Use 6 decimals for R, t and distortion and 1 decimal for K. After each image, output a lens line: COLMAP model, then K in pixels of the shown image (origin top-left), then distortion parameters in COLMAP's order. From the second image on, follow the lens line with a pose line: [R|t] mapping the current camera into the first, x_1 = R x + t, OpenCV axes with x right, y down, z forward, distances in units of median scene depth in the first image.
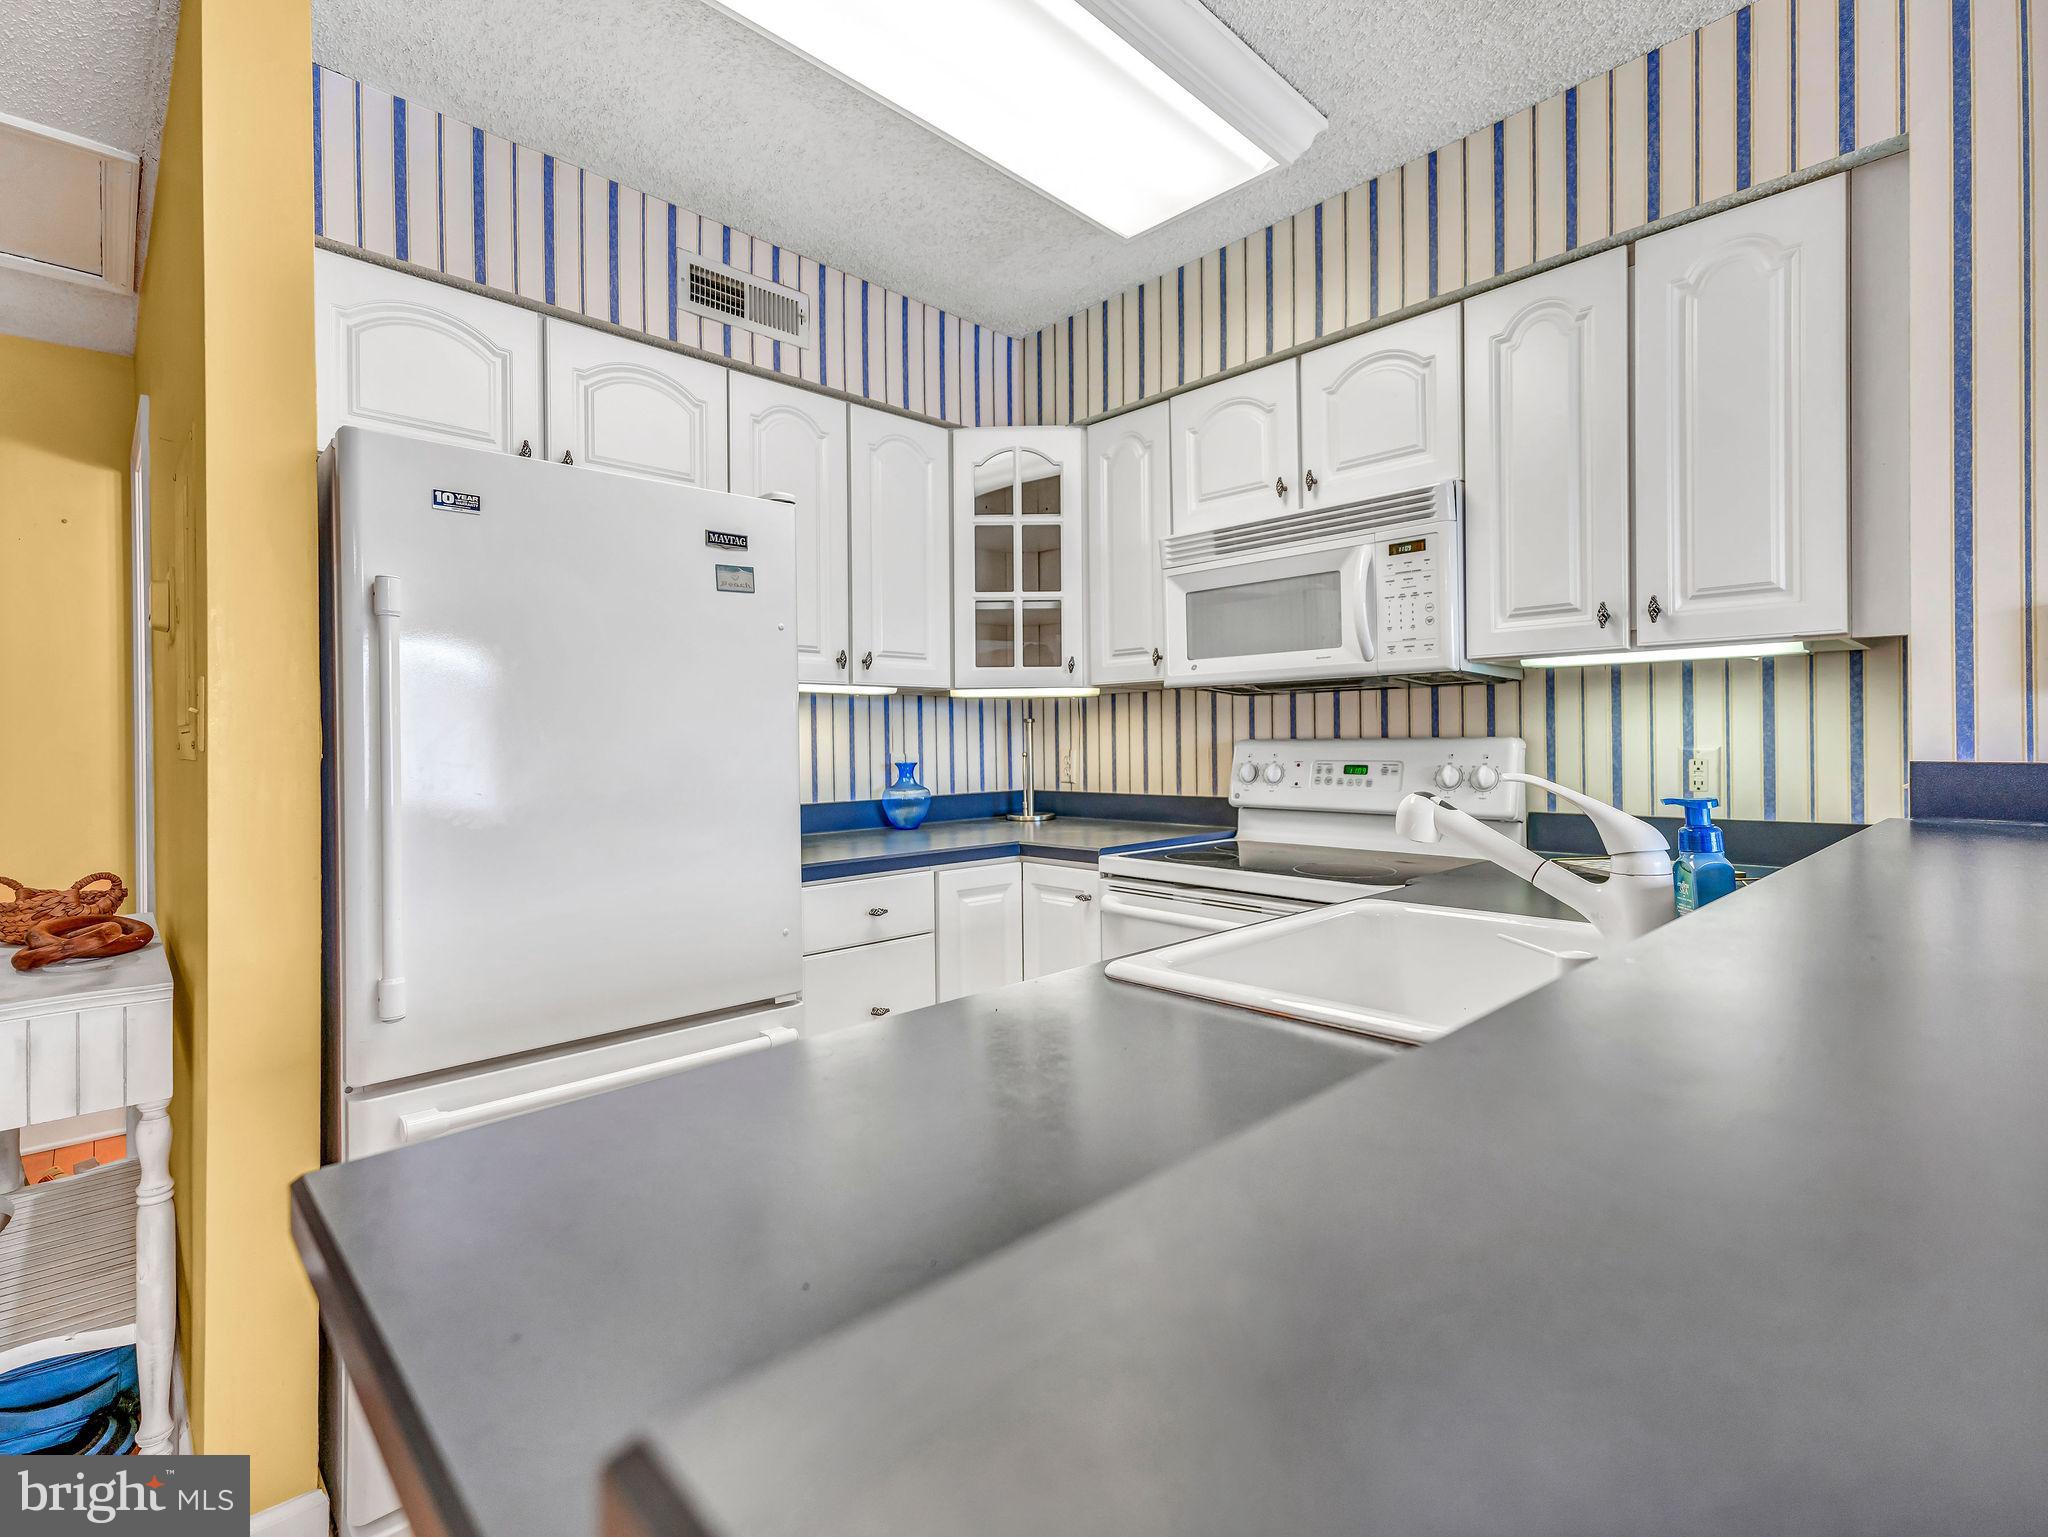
lens RADIAL K [[959.3, 0, 1021.0], [0, 959.3, 740.5], [0, 0, 1]] dist [0.011580, -0.000047]
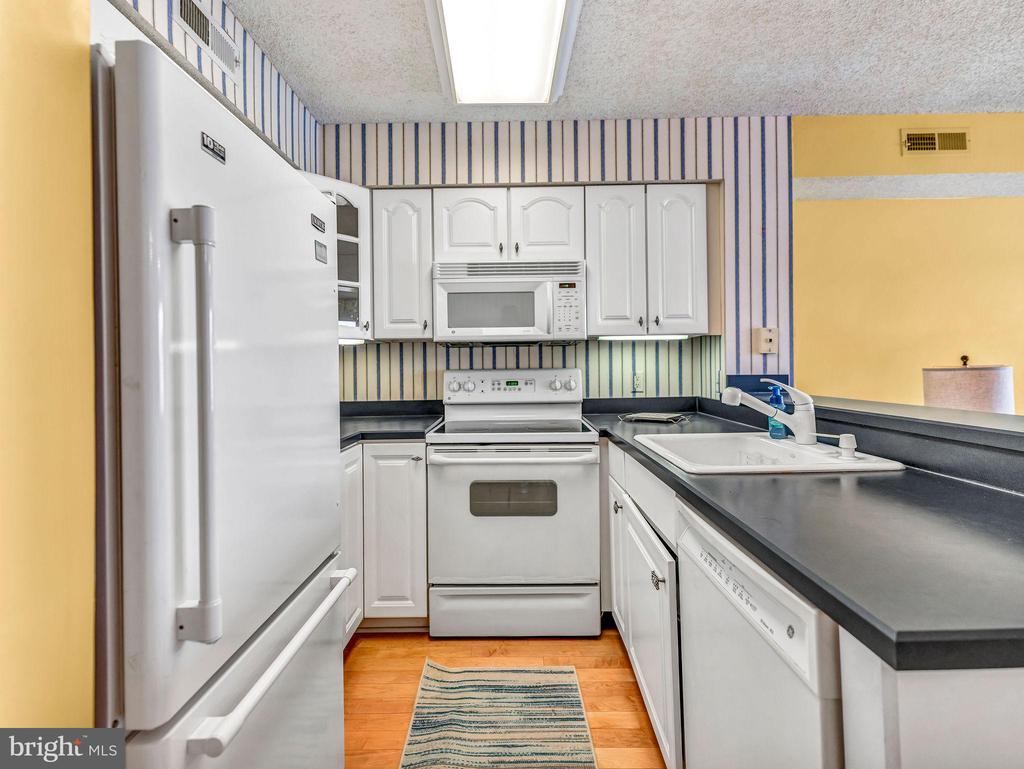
lens RADIAL K [[491.0, 0, 513.1], [0, 491.0, 367.9], [0, 0, 1]] dist [-0.000297, -0.000519]
pose [[0.697719, 0.002663, 0.716367, -0.464654], [0.005531, 0.999943, -0.009104, 0.005893], [-0.716350, 0.010315, 0.697665, 0.238609]]
